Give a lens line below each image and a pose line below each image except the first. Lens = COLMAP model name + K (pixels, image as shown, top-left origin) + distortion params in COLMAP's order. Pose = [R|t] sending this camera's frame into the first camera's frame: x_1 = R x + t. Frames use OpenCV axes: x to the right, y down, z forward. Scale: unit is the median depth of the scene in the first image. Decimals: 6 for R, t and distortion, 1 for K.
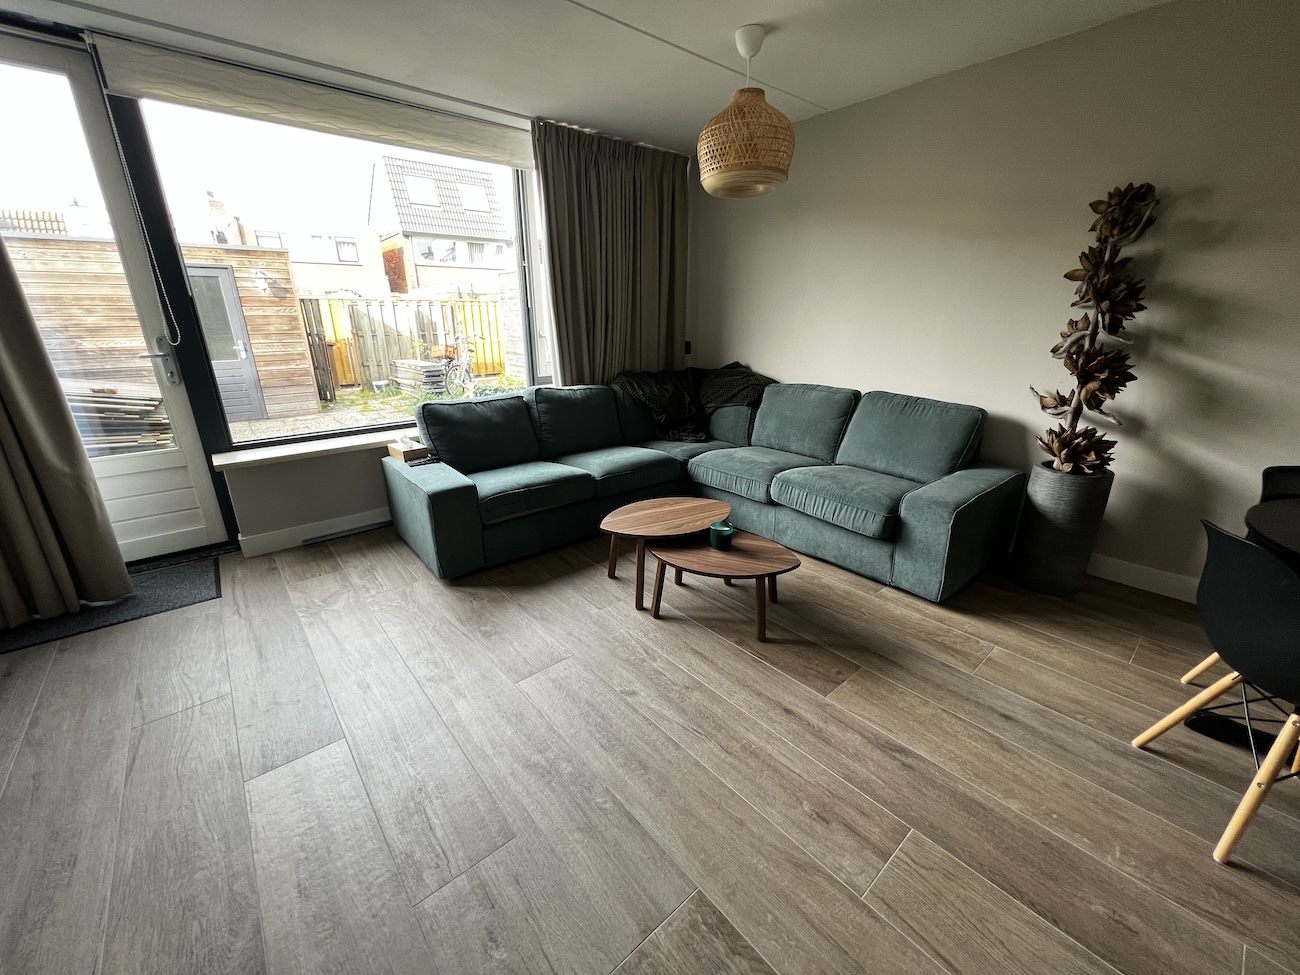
lens RADIAL K [[523.5, 0, 650.0], [0, 523.5, 487.5], [0, 0, 1]] dist [-0.001040, -0.000270]
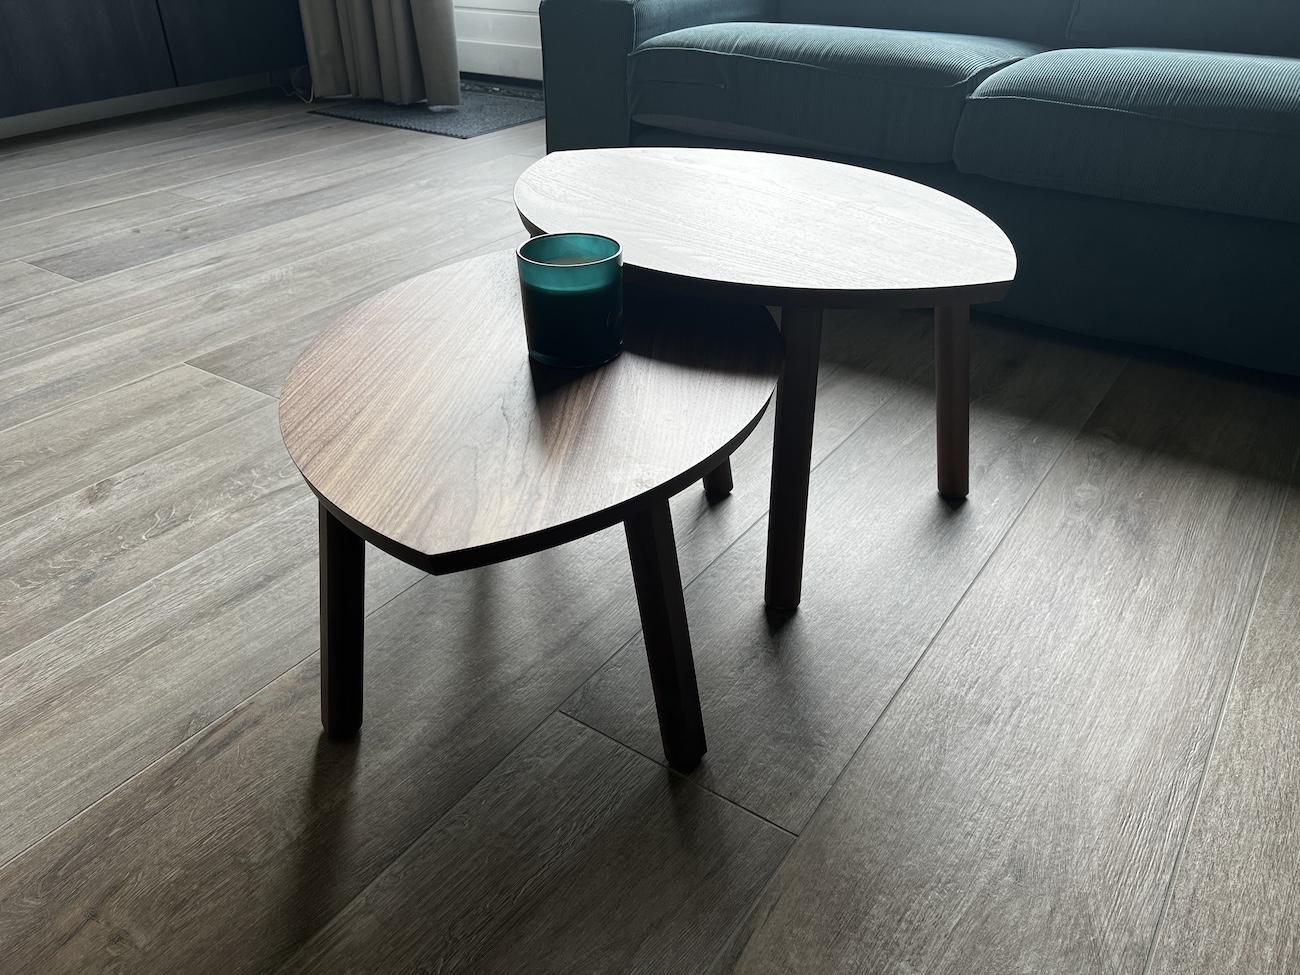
lens RADIAL K [[972.2, 0, 650.0], [0, 972.2, 487.5], [0, 0, 1]] dist [0.012659, -0.003475]
pose [[0.247225, 0.503764, -0.827709, 0.618651], [-0.294491, 0.852881, 0.431125, -0.033074], [0.923123, 0.137168, 0.359207, 1.072080]]
